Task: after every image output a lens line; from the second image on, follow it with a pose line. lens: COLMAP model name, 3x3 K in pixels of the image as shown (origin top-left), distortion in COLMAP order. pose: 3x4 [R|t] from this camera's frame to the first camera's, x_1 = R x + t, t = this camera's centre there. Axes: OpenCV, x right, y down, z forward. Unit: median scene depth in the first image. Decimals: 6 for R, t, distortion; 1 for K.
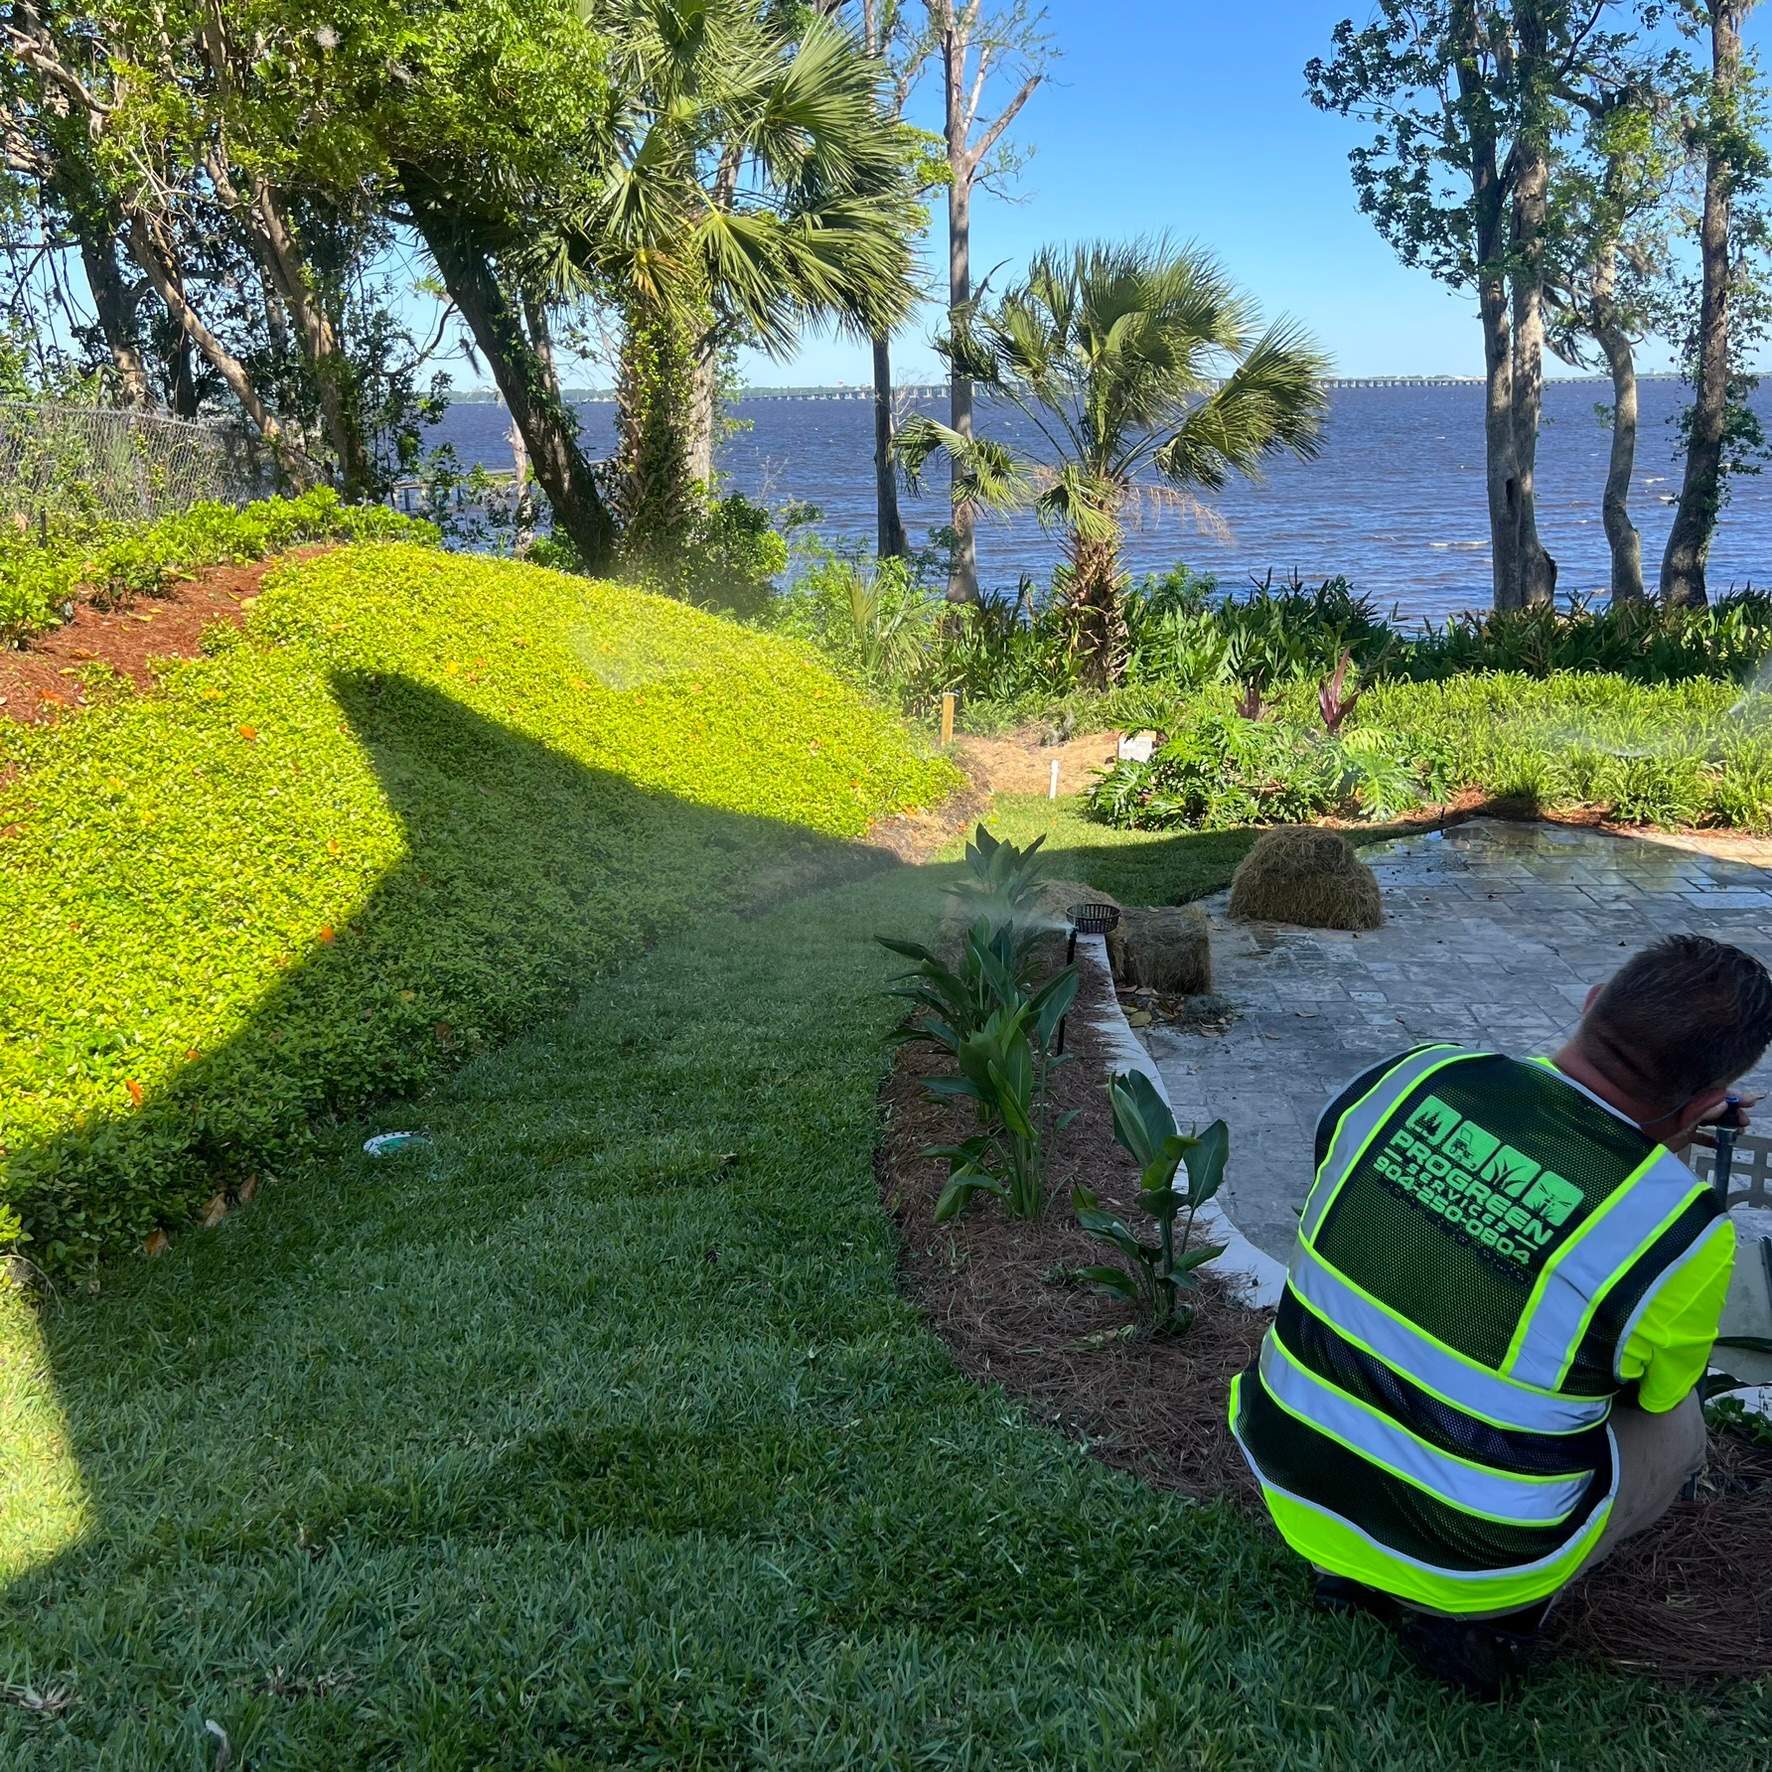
lens RADIAL K [[1777.6, 0, 895.8], [0, 1777.6, 919.9], [0, 0, 1]] dist [0.018603, 0.000000]
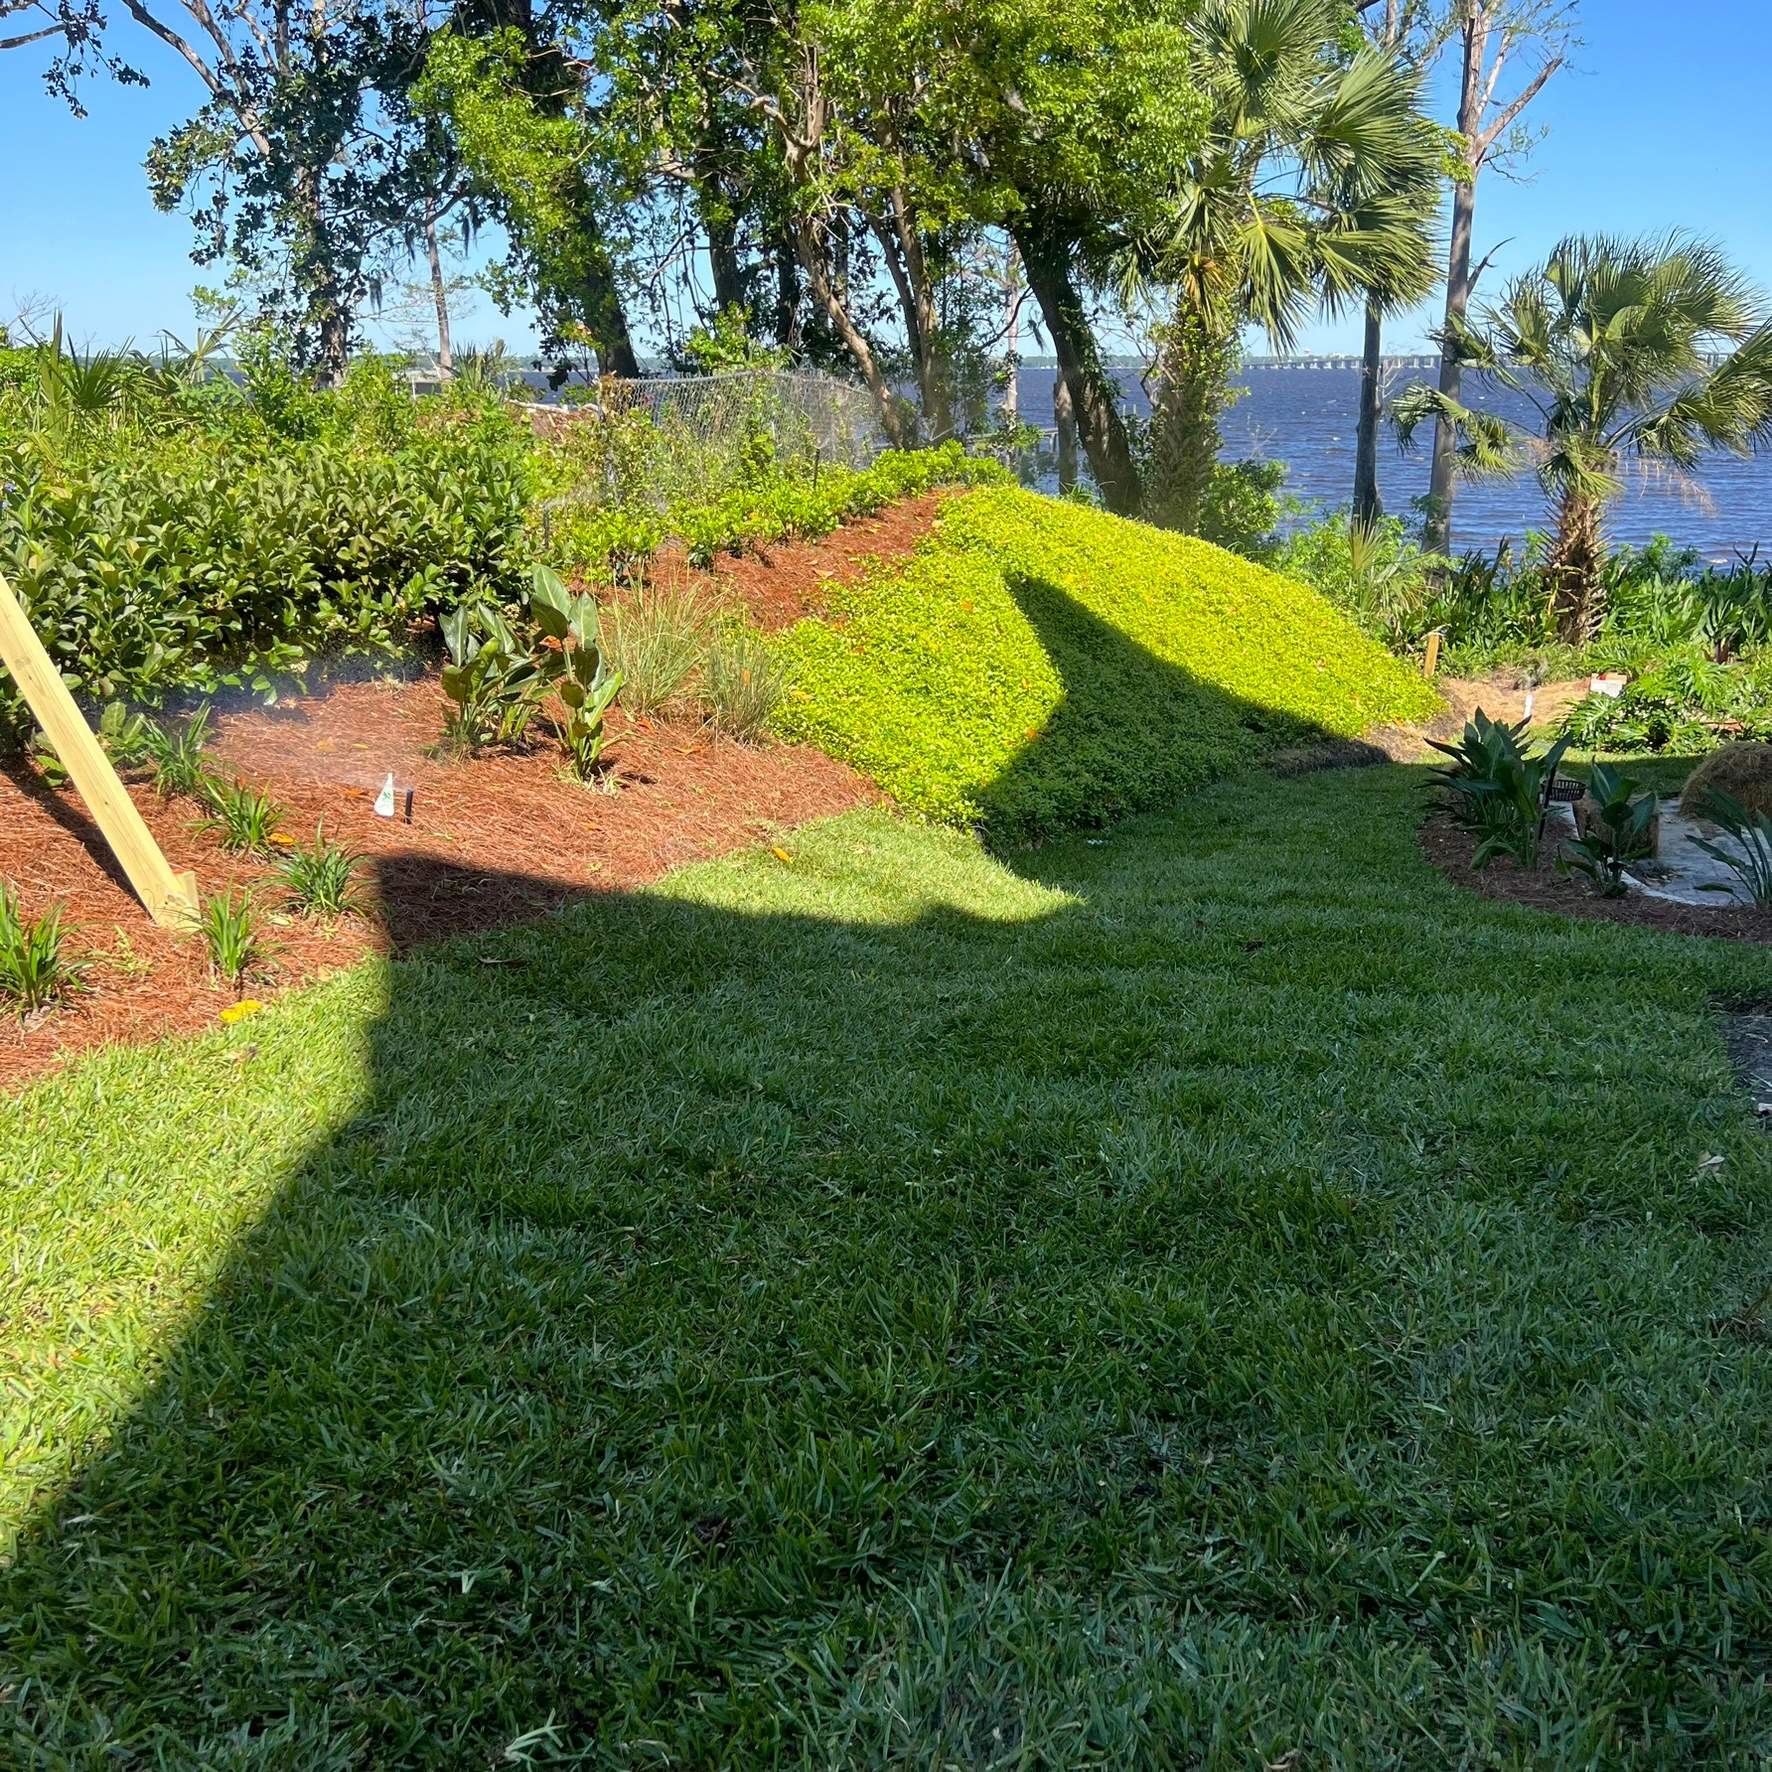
lens RADIAL K [[1777.6, 0, 882.1], [0, 1777.6, 895.7], [0, 0, 1]] dist [0.018603, 0.000000]
pose [[0.967923, 0.084212, -0.236712, -0.024327], [-0.083075, 0.996434, 0.014792, 0.044333], [0.237114, 0.005347, 0.971467, -0.166632]]
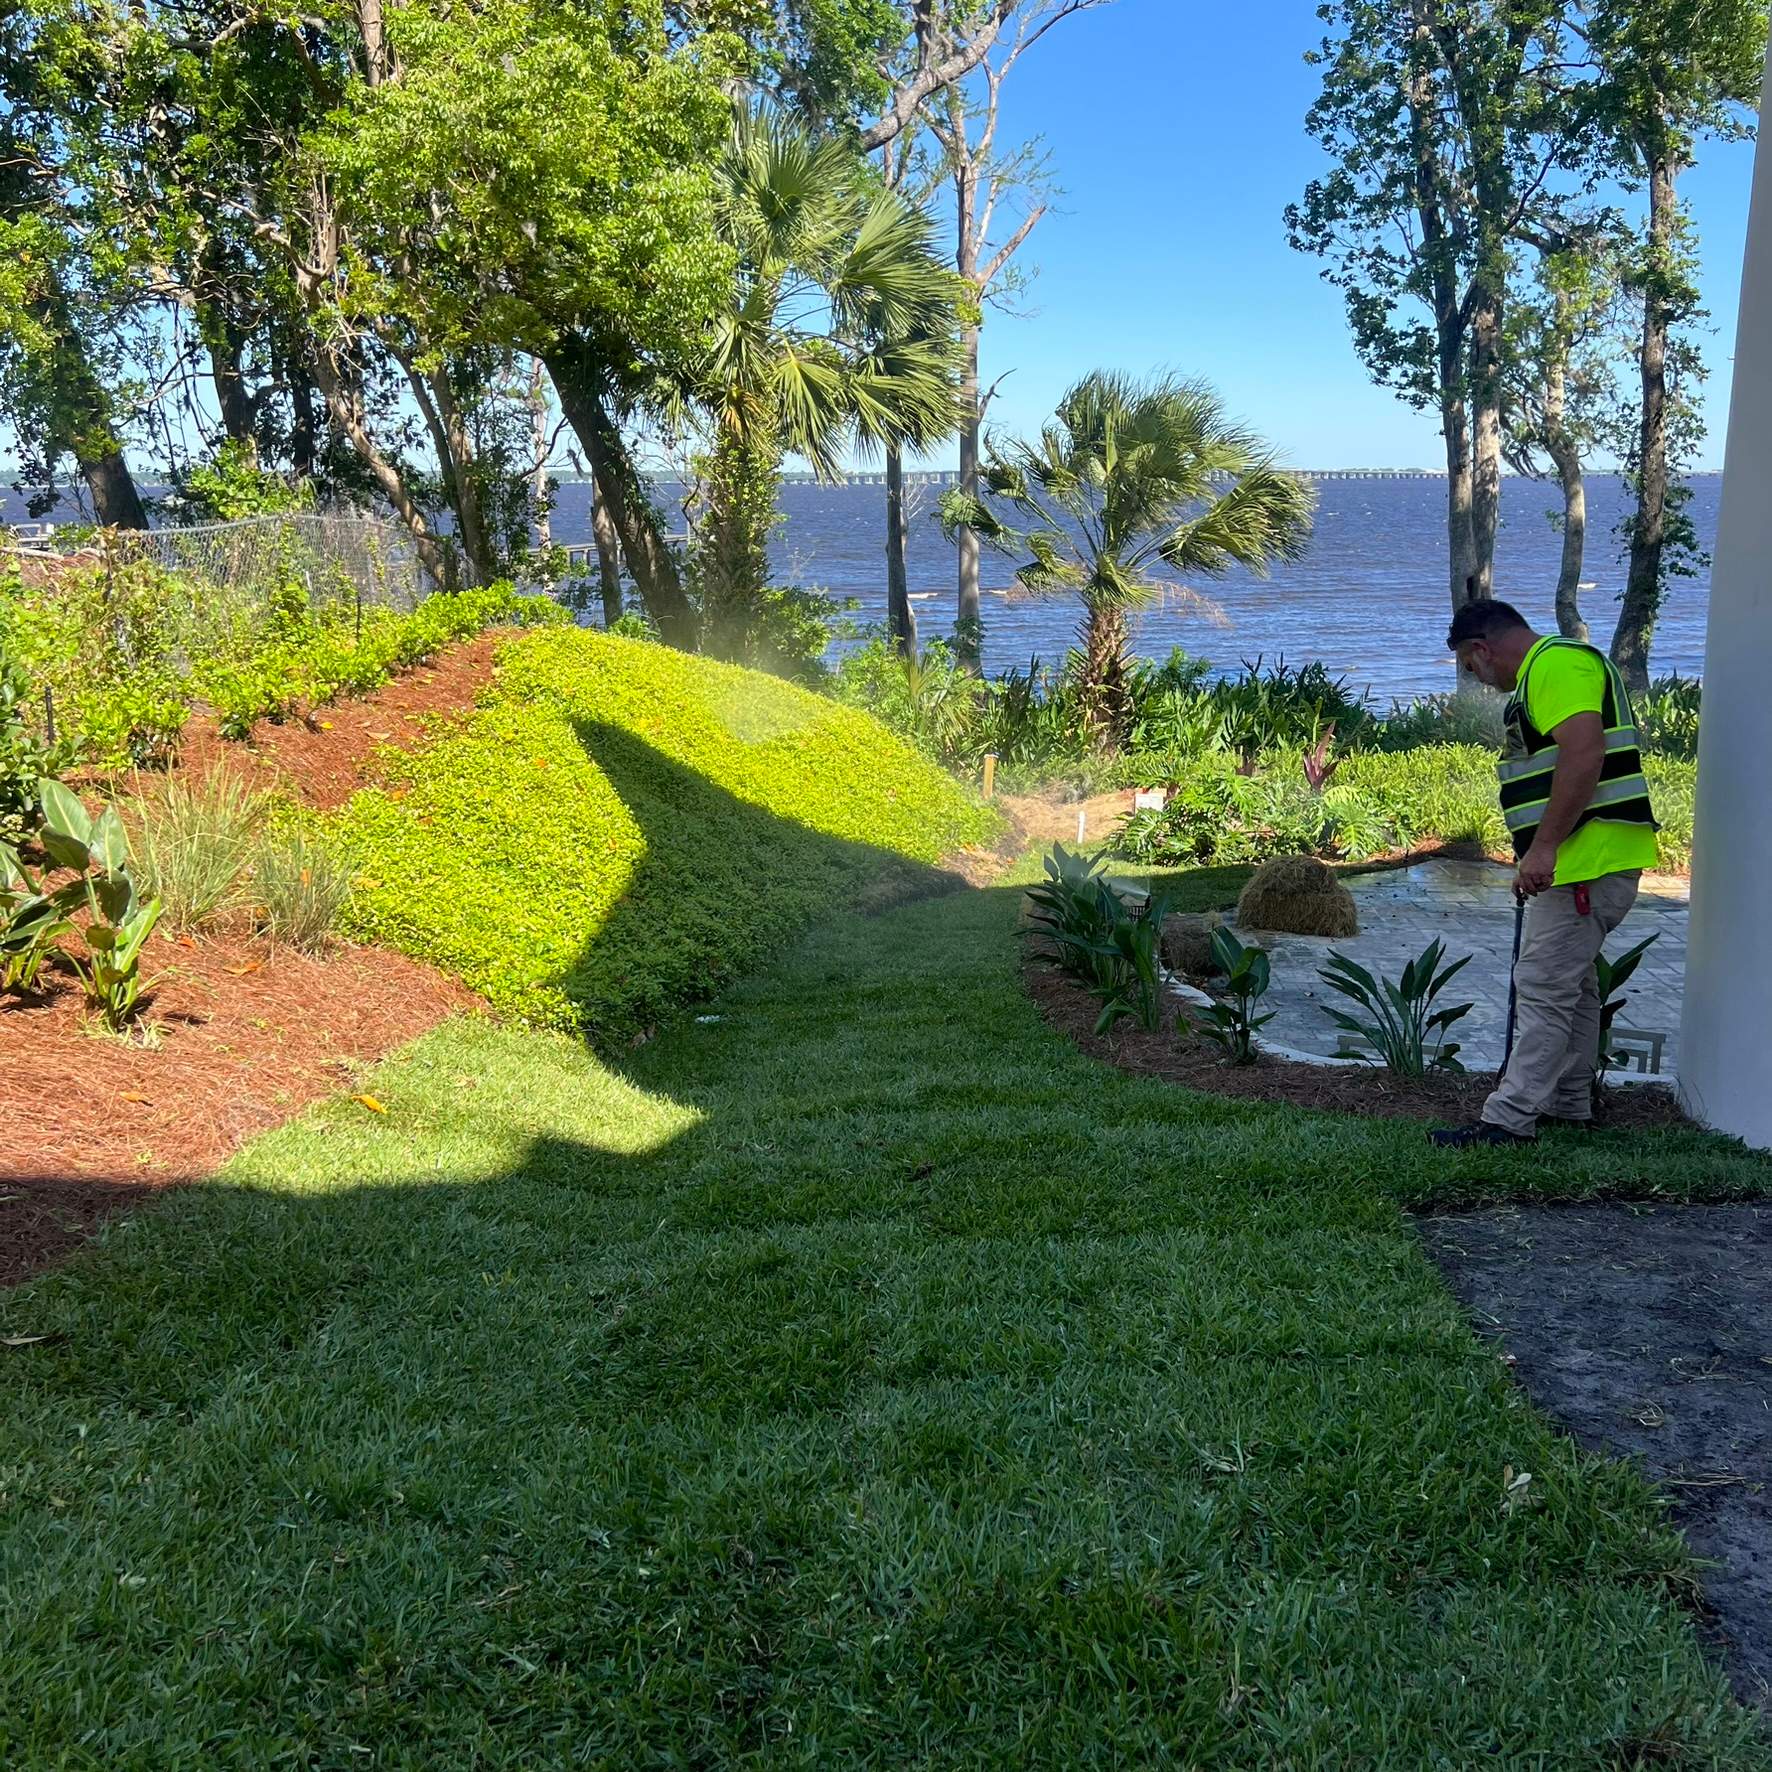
lens RADIAL K [[1777.6, 0, 892.0], [0, 1777.6, 910.6], [0, 0, 1]] dist [0.018603, 0.000000]
pose [[0.999888, 0.010149, 0.011032, -0.039150], [-0.009599, 0.998762, -0.048812, 0.027847], [-0.011514, 0.048701, 0.998747, -0.141767]]
